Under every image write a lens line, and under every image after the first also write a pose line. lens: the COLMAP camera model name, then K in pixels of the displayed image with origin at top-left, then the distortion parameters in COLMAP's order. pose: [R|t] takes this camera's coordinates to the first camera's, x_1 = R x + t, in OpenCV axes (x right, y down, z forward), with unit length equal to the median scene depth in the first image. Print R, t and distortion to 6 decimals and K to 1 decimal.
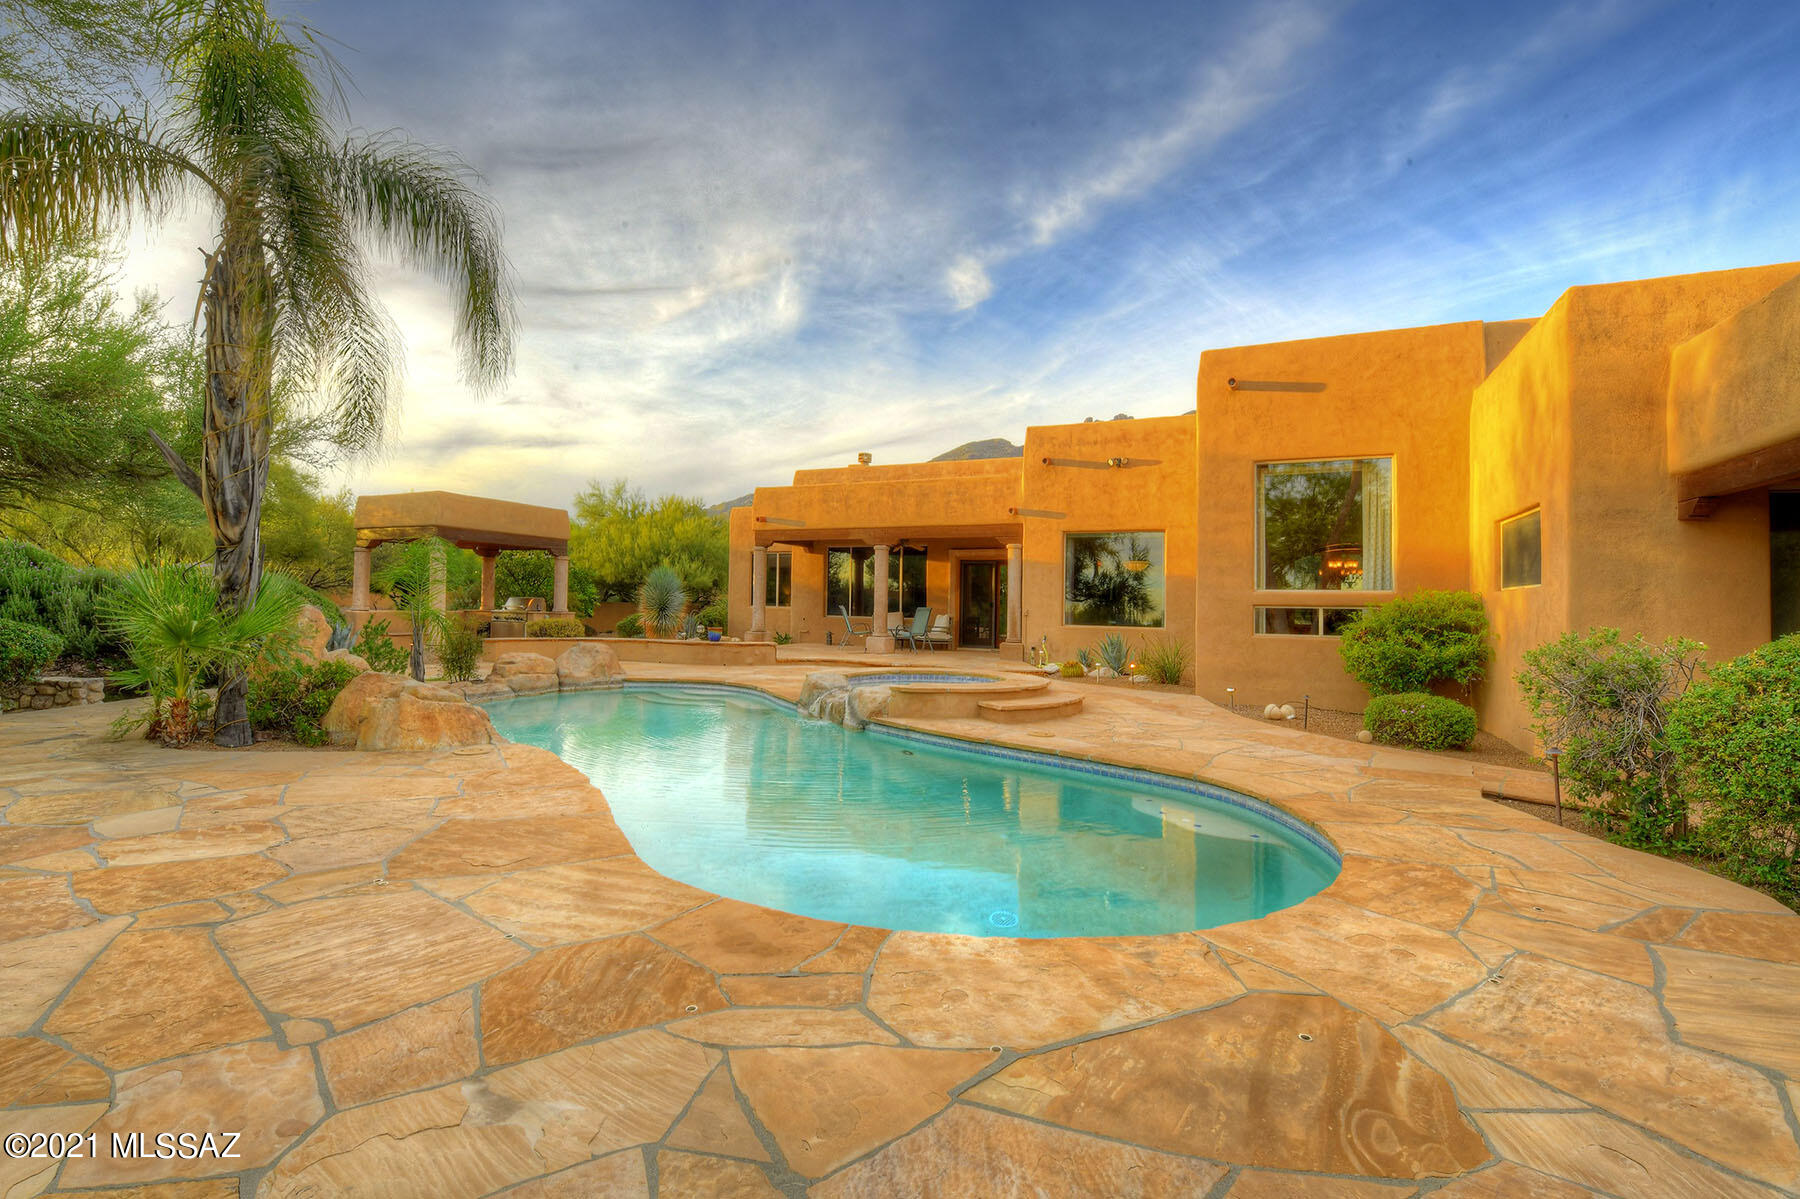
lens RADIAL K [[910.5, 0, 900.0], [0, 910.5, 599.5], [0, 0, 1]] dist [-0.018178, -0.001794]
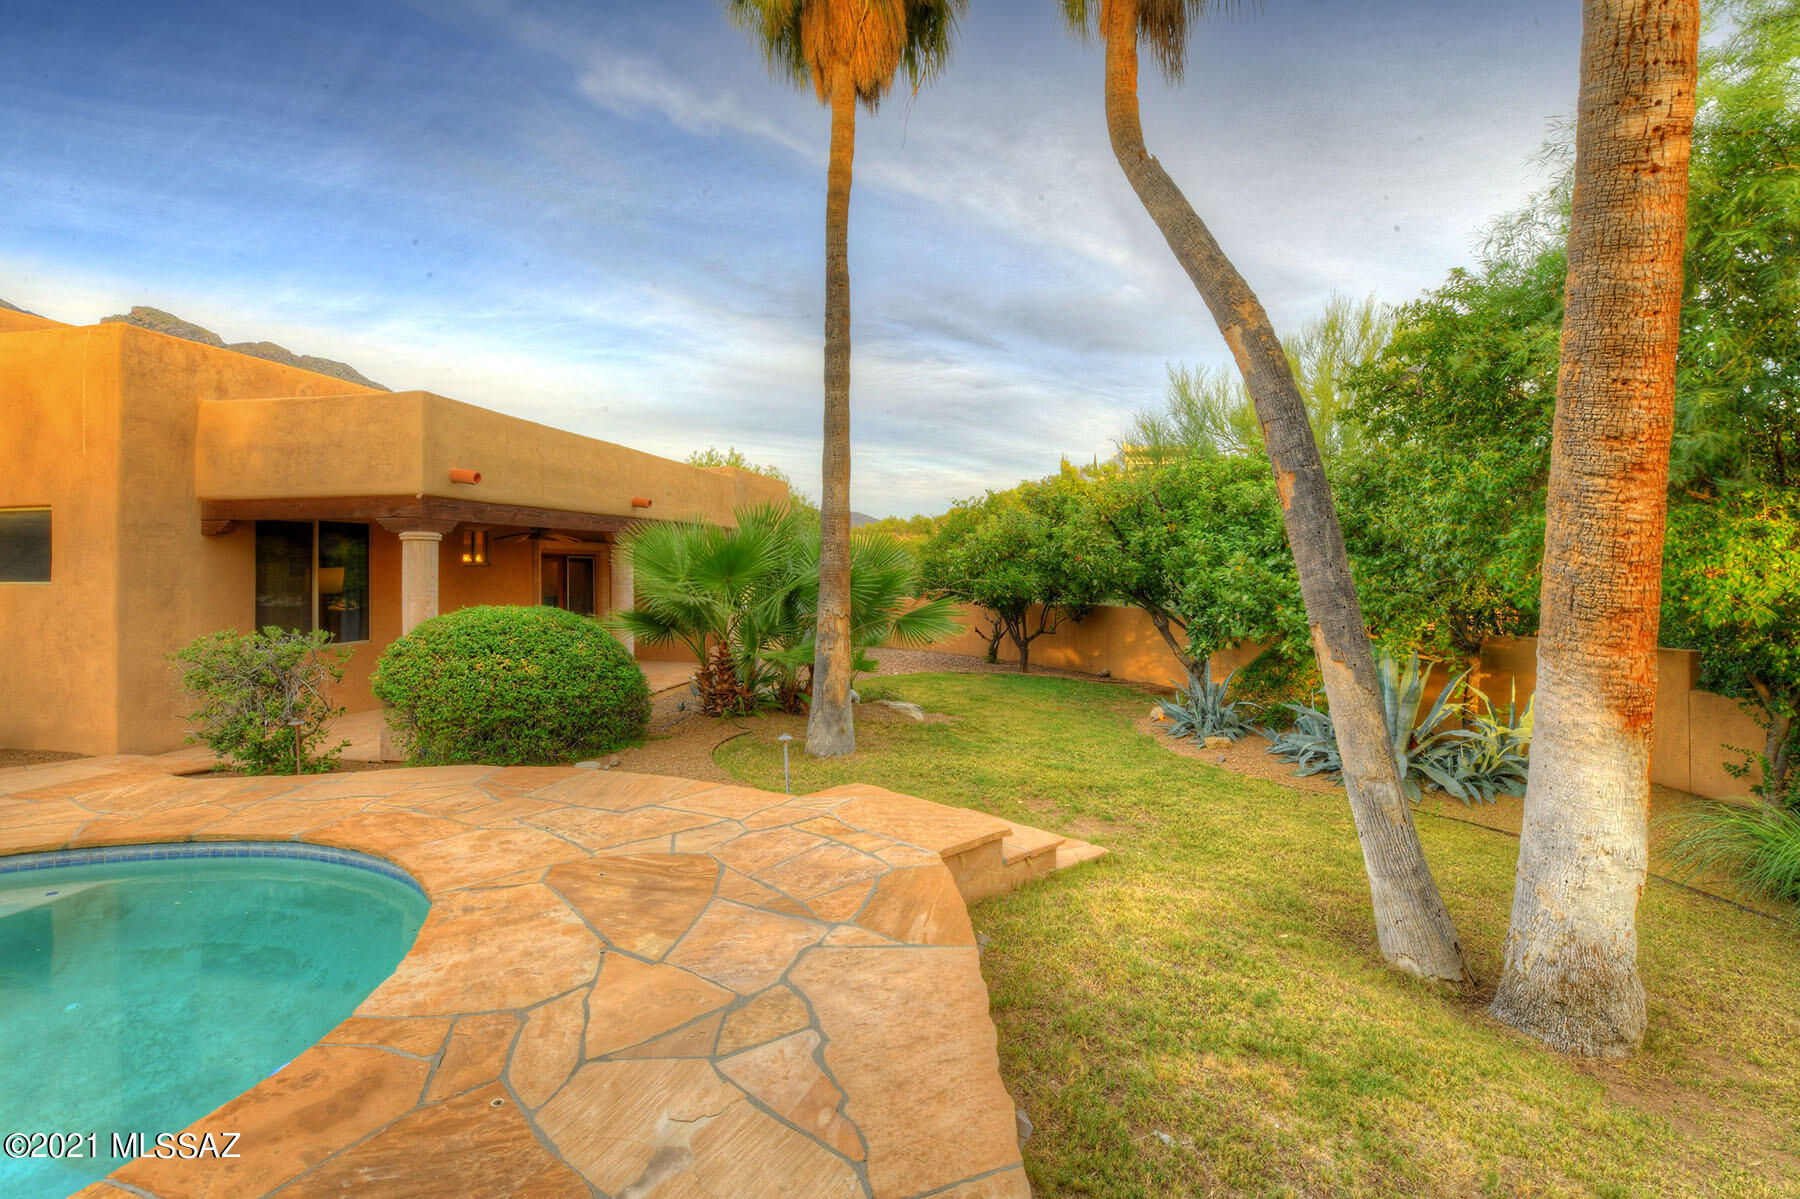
lens RADIAL K [[858.4, 0, 900.0], [0, 858.4, 599.5], [0, 0, 1]] dist [-0.001265, 0.000091]
pose [[-0.315985, -0.070197, 0.946164, -0.412593], [-0.027038, 0.997520, 0.064977, -0.066624], [-0.948379, -0.005051, -0.317099, 0.283596]]
